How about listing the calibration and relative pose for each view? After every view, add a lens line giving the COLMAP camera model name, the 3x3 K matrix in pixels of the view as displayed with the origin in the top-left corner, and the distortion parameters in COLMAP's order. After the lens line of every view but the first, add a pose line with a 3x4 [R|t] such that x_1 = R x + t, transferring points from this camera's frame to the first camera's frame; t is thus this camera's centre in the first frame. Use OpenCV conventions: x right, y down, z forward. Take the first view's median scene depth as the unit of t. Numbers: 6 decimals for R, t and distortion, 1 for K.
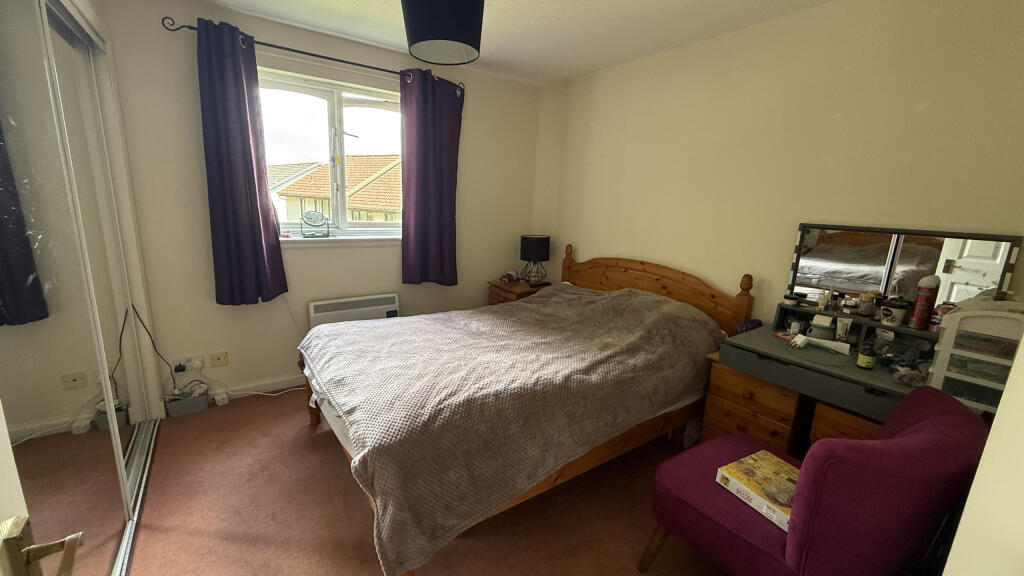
lens RADIAL K [[409.2, 0, 512.5], [0, 409.2, 286.6], [0, 0, 1]] dist [0.000176, 0.000134]
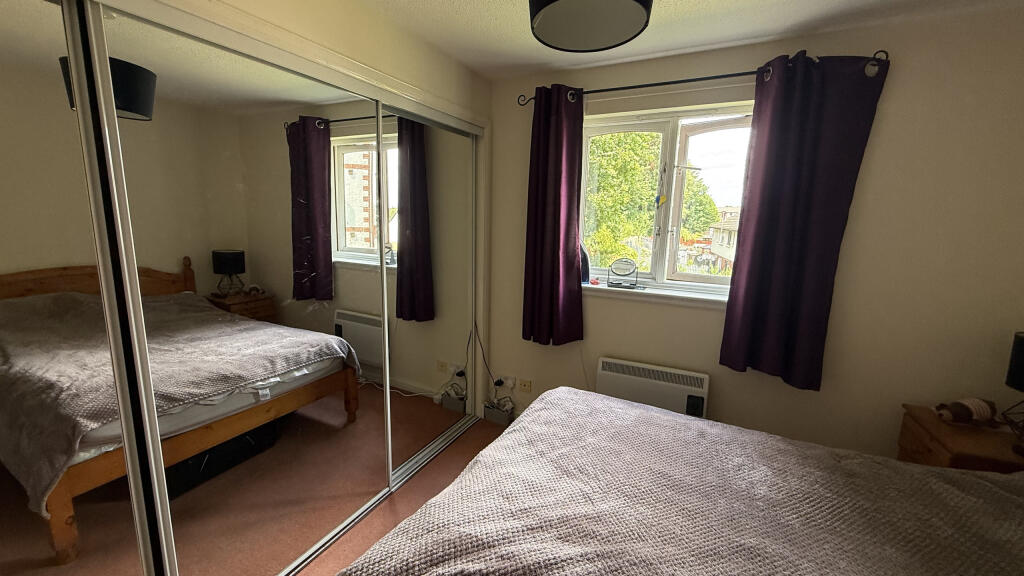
lens RADIAL K [[409.2, 0, 510.9], [0, 409.2, 285.9], [0, 0, 1]] dist [0.000176, 0.000134]
pose [[0.465643, 0.112079, -0.877847, 0.190132], [-0.189613, 0.981547, 0.024741, -0.098426], [0.864421, 0.154931, 0.478302, 0.357805]]
